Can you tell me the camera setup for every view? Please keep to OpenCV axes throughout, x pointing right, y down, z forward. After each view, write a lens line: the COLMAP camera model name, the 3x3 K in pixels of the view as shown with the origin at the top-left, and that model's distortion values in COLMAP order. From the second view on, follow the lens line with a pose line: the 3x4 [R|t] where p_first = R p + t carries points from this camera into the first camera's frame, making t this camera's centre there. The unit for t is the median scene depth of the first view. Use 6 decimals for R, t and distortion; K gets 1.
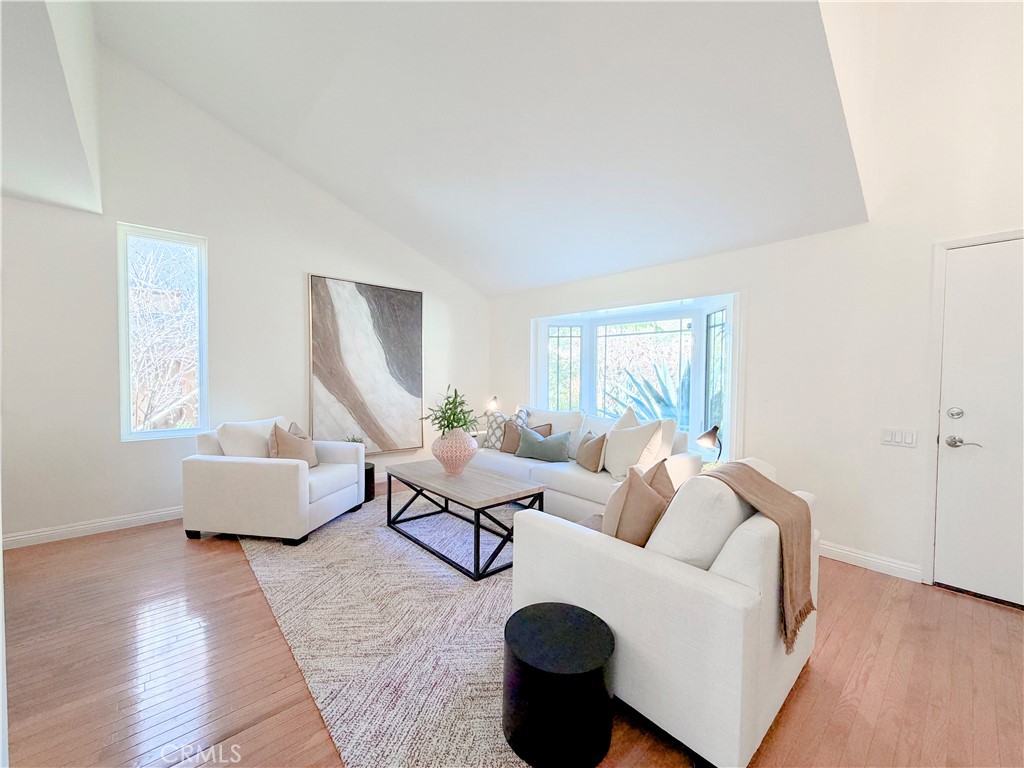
lens RADIAL K [[410.6, 0, 510.4], [0, 410.6, 388.0], [0, 0, 1]] dist [-0.000568, -0.000491]
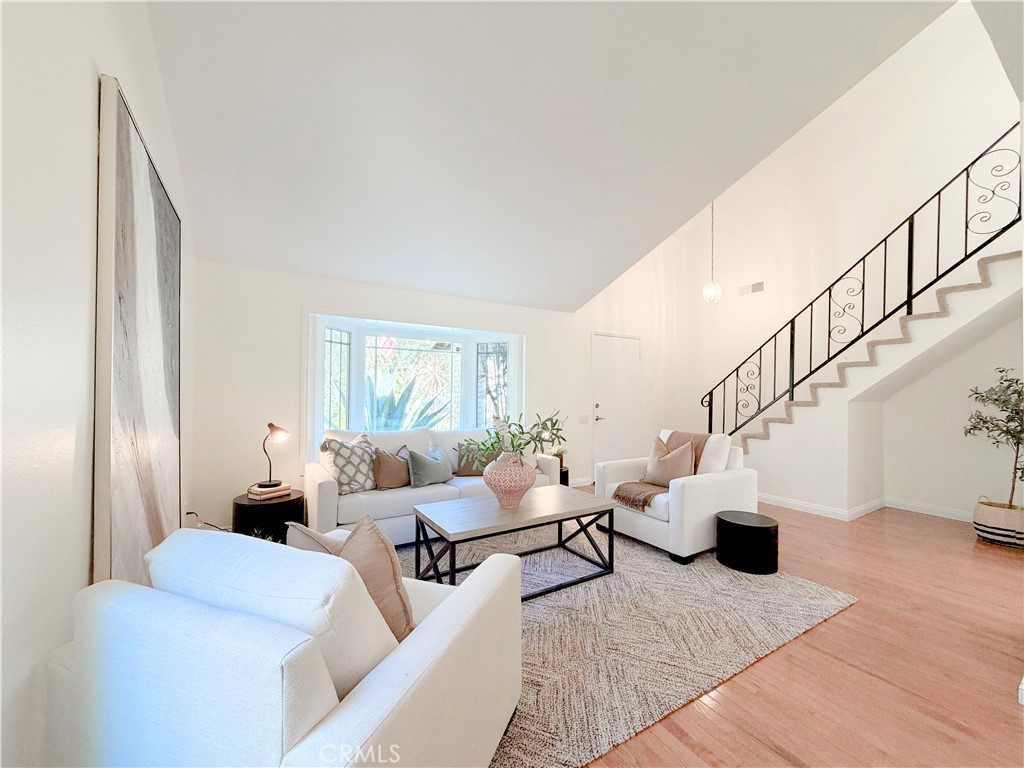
lens RADIAL K [[410.6, 0, 510.3], [0, 410.6, 389.3], [0, 0, 1]] dist [-0.000568, -0.000491]
pose [[0.169323, -0.005541, 0.985545, -0.719789], [0.027720, 0.999615, 0.000858, -0.026506], [-0.985171, 0.027174, 0.169411, 0.616383]]
